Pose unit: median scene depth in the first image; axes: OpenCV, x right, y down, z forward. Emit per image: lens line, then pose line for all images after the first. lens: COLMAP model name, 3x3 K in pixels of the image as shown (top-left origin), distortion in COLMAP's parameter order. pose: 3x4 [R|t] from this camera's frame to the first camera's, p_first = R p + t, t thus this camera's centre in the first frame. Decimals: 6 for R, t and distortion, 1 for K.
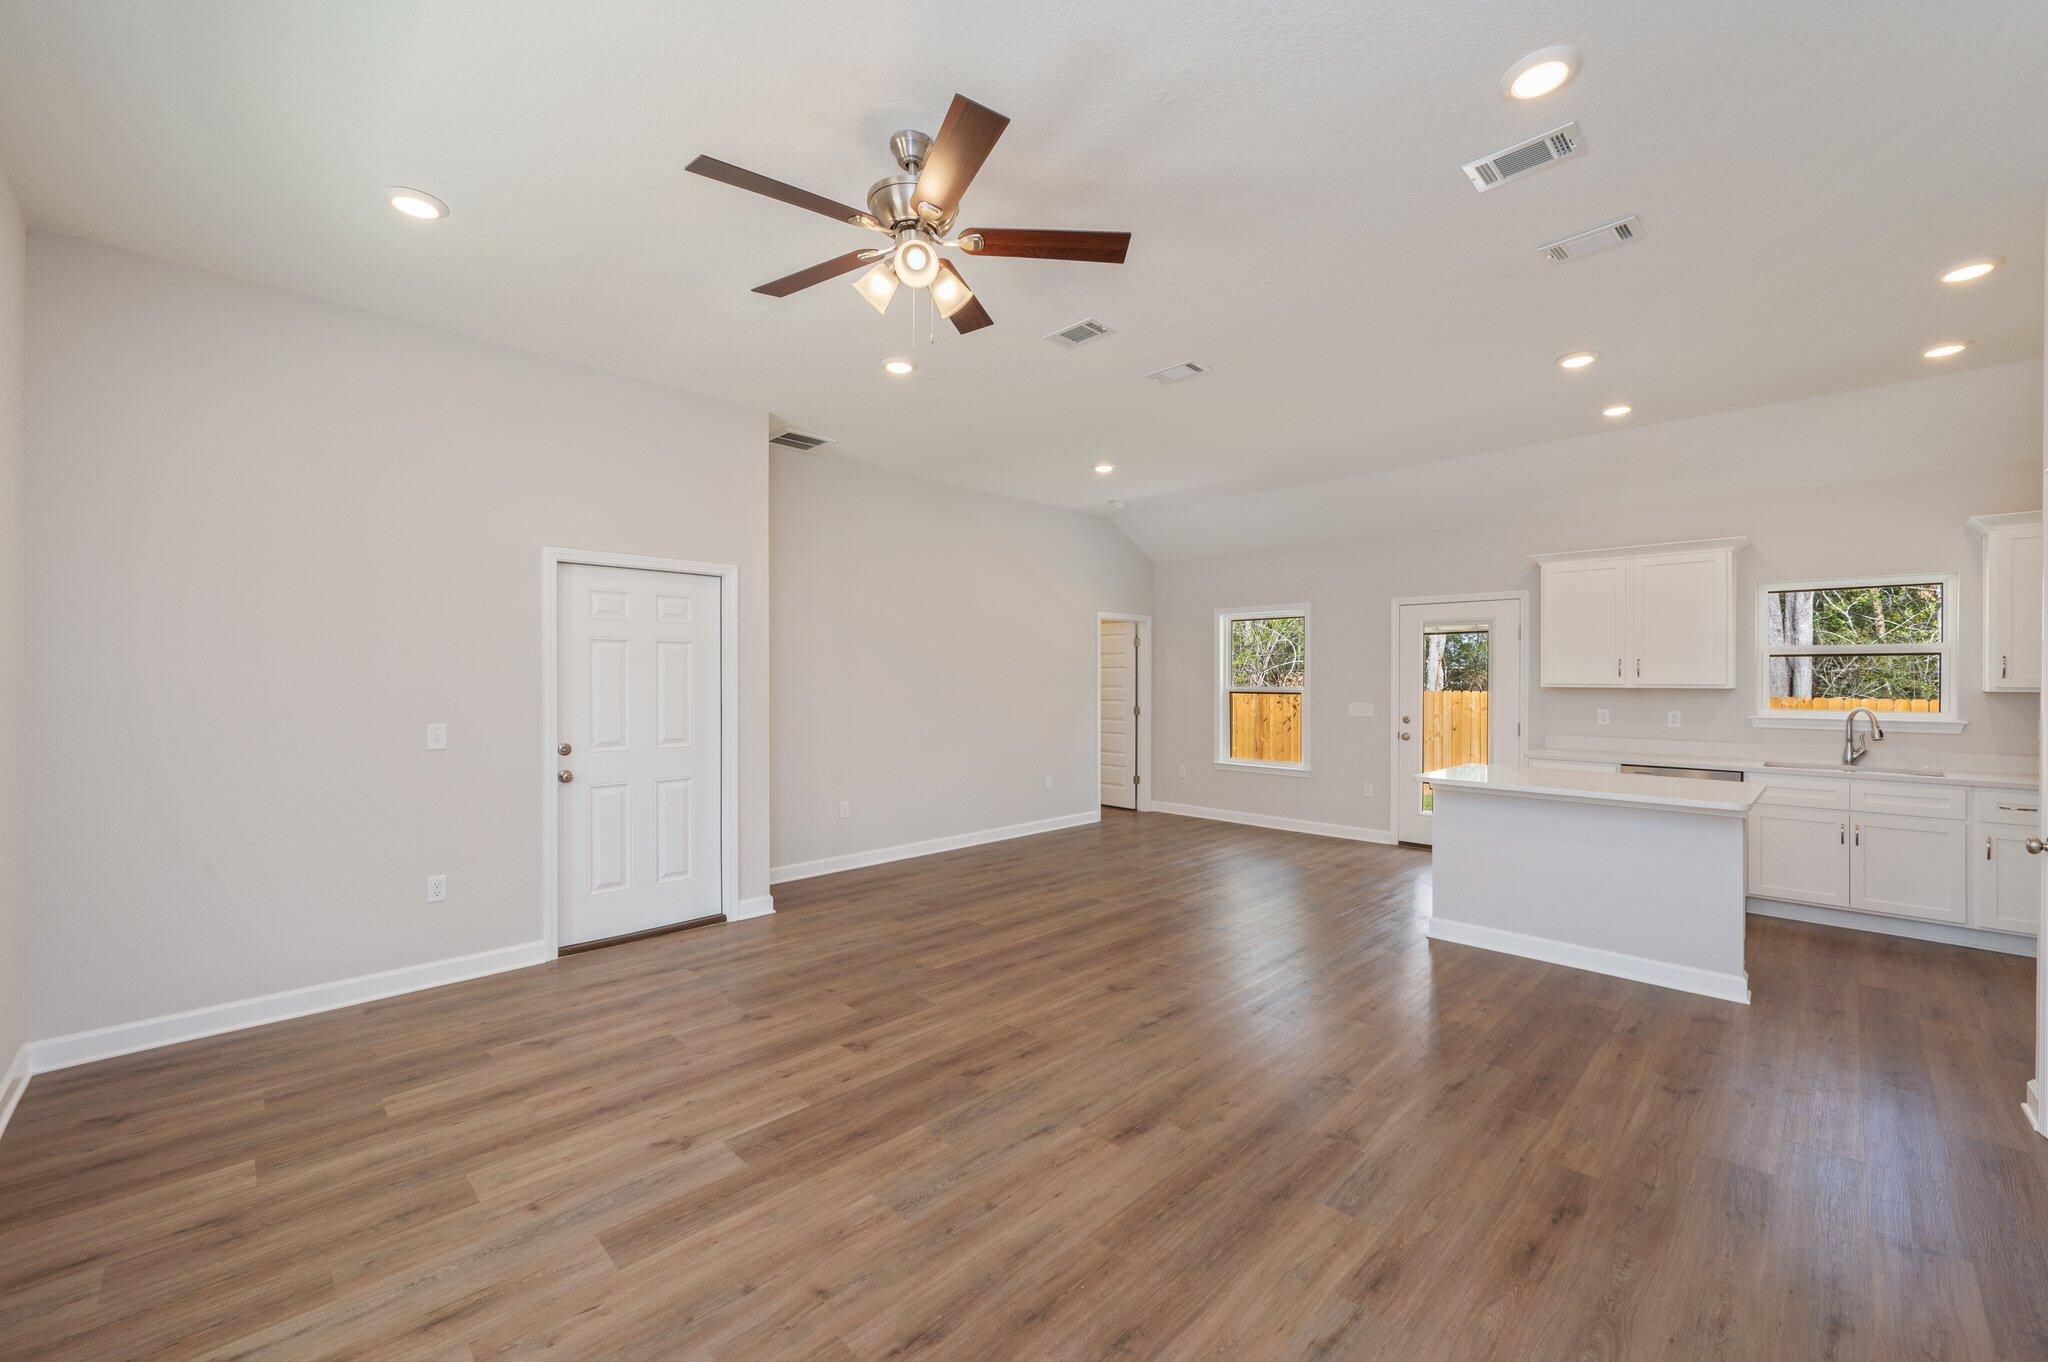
lens RADIAL K [[817.7, 0, 1021.5], [0, 817.7, 679.9], [0, 0, 1]] dist [-0.000214, 0.000282]
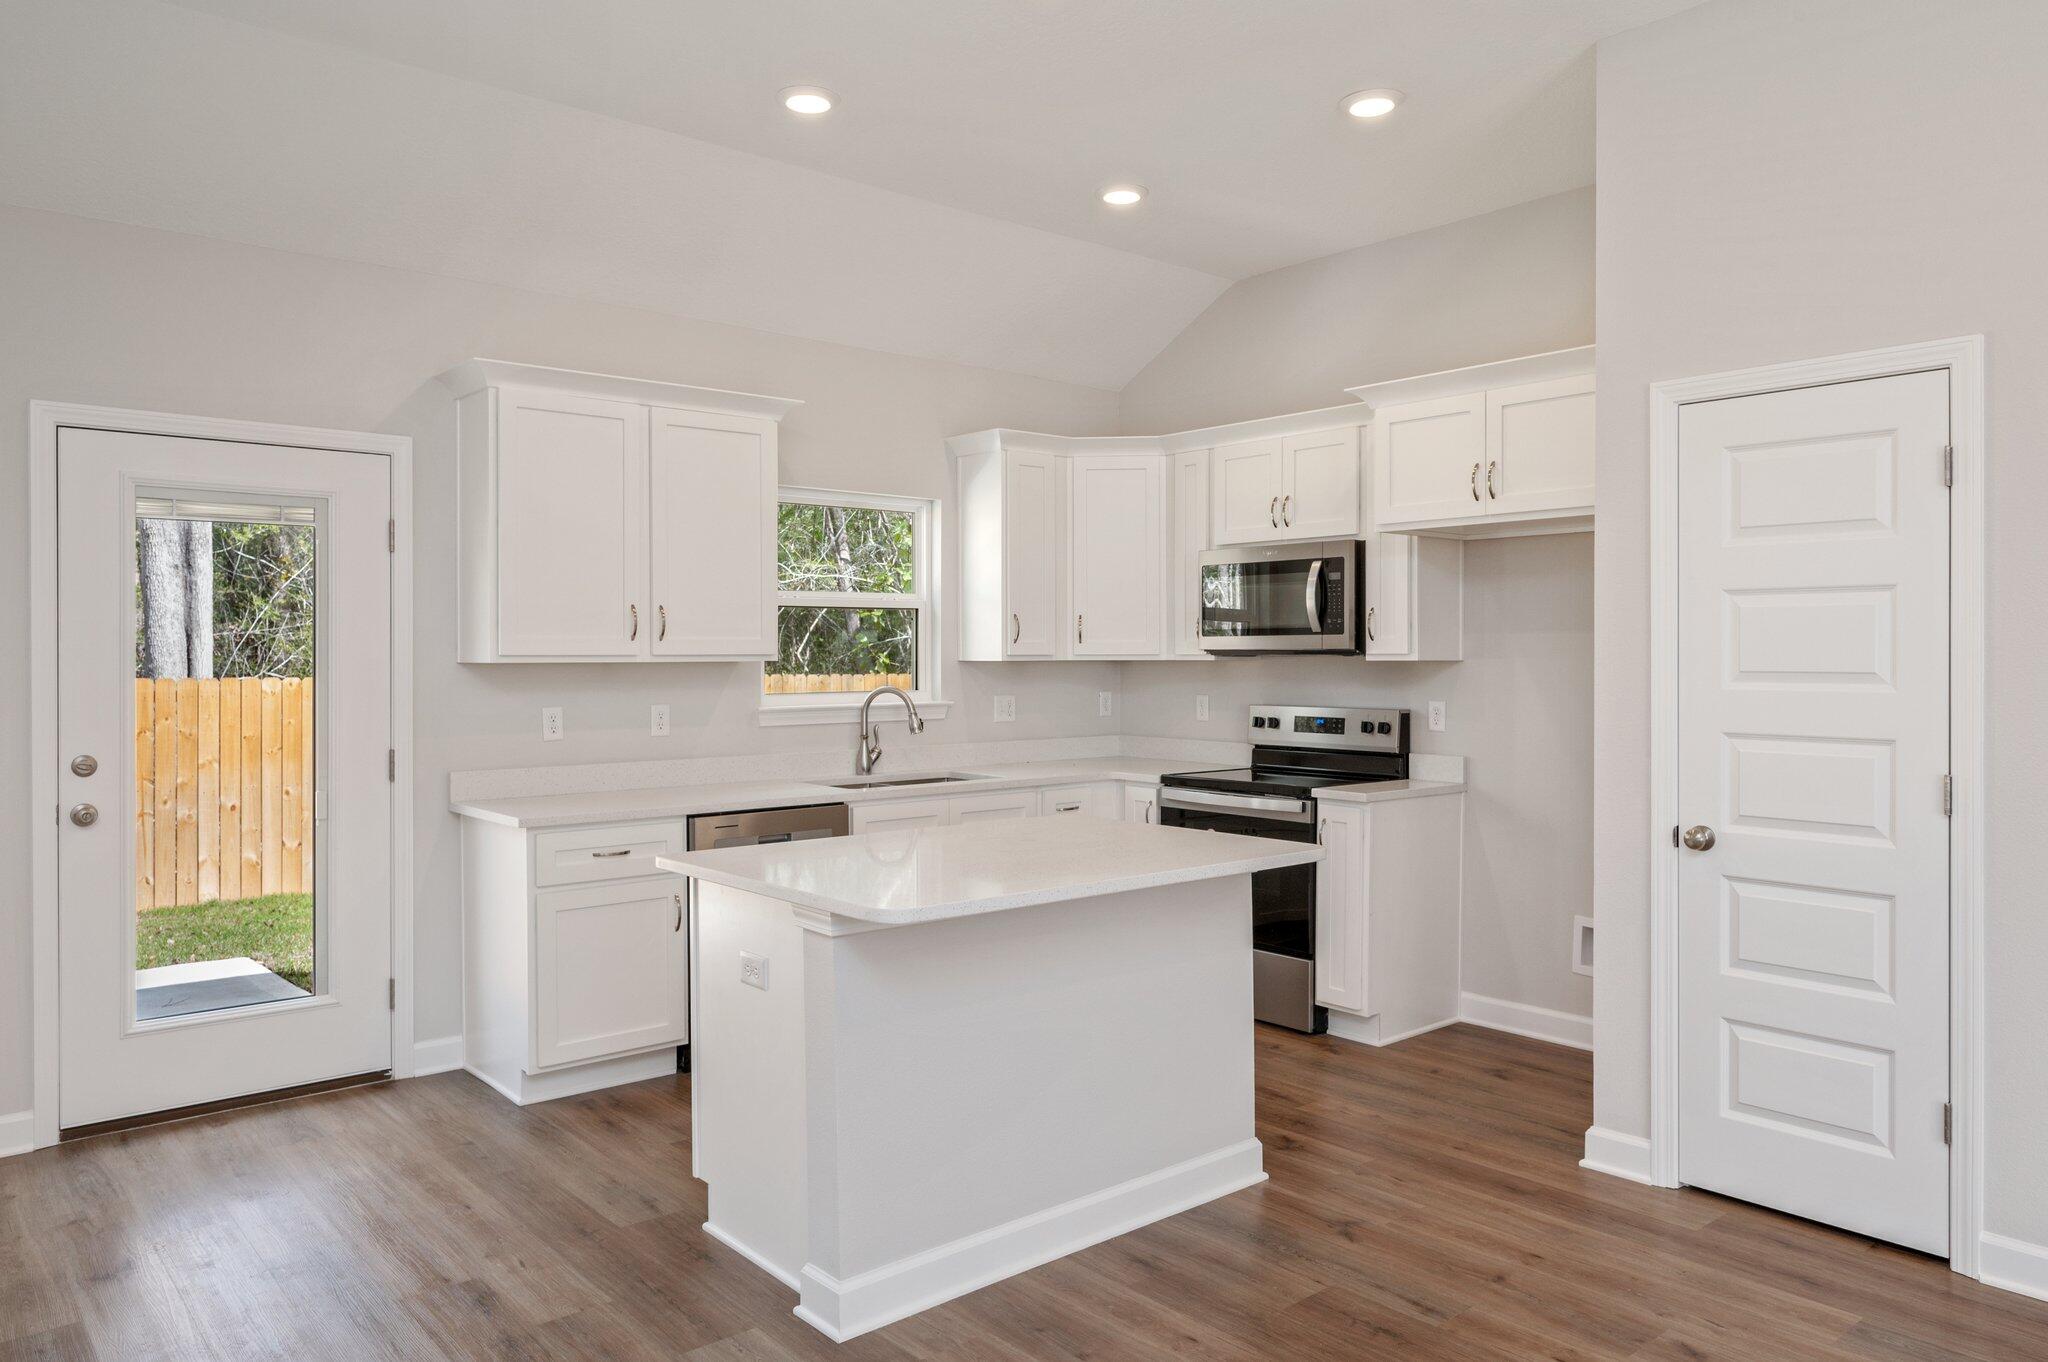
lens RADIAL K [[1411.1, 0, 1024.3], [0, 1411.1, 658.9], [0, 0, 1]] dist [-0.004886, 0.006005]
pose [[0.078218, -0.007455, 0.996908, -0.118212], [0.005839, 0.999958, 0.007019, 0.003470], [-0.996919, 0.005272, 0.078258, 0.811123]]
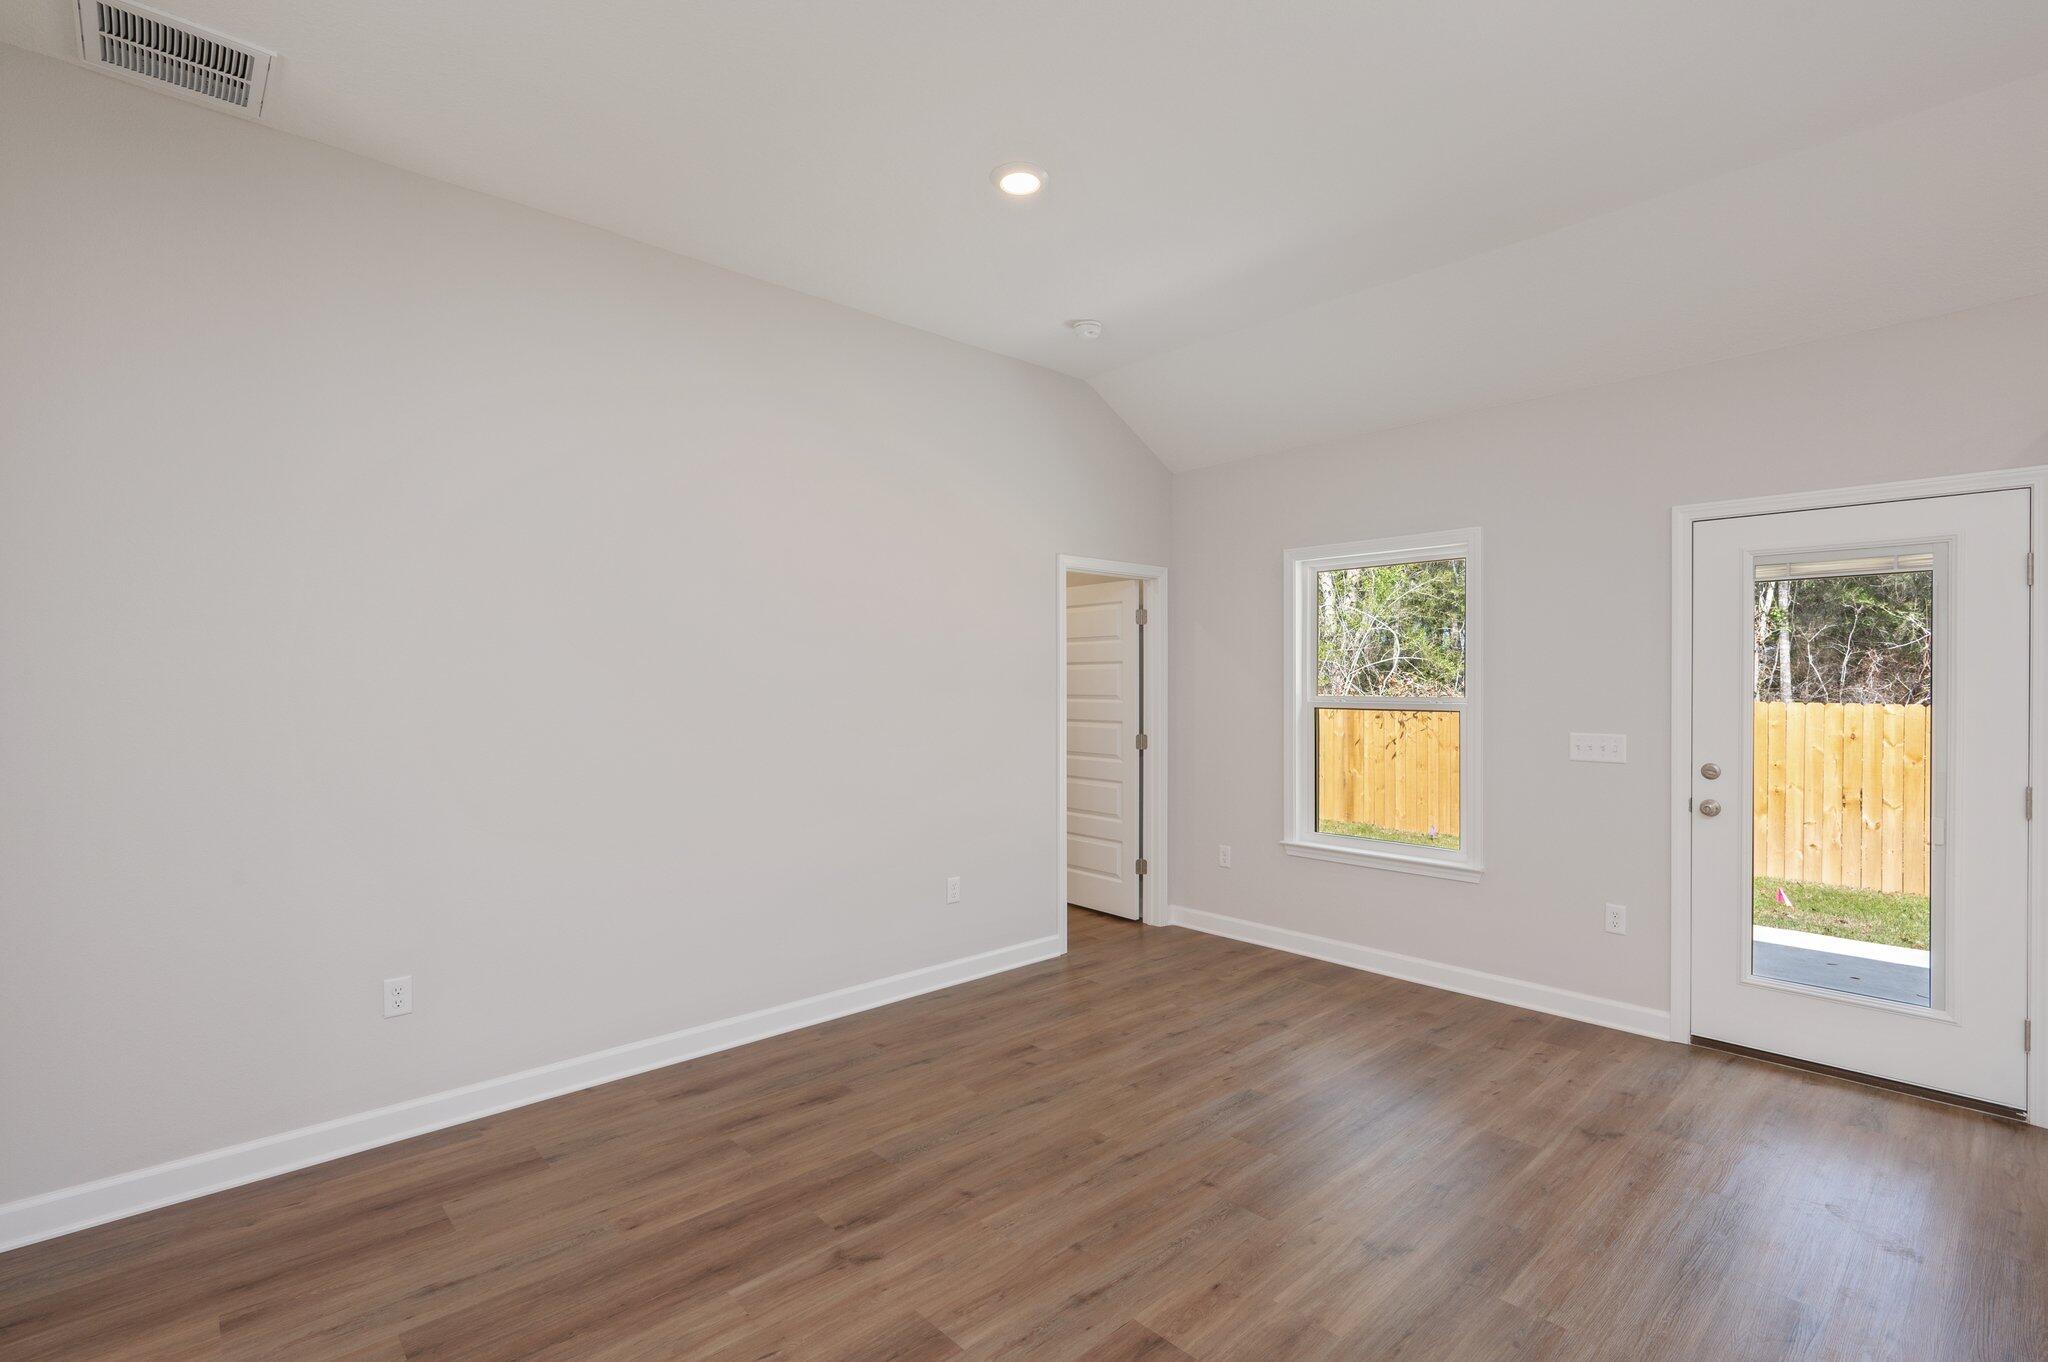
lens RADIAL K [[946.6, 0, 1025.3], [0, 946.6, 686.8], [0, 0, 1]] dist [0.000146, 0.000942]
pose [[0.999435, -0.002256, -0.033533, 0.153578], [0.002322, 0.999995, 0.001927, -0.000360], [0.033528, -0.002004, 0.999436, 0.660725]]
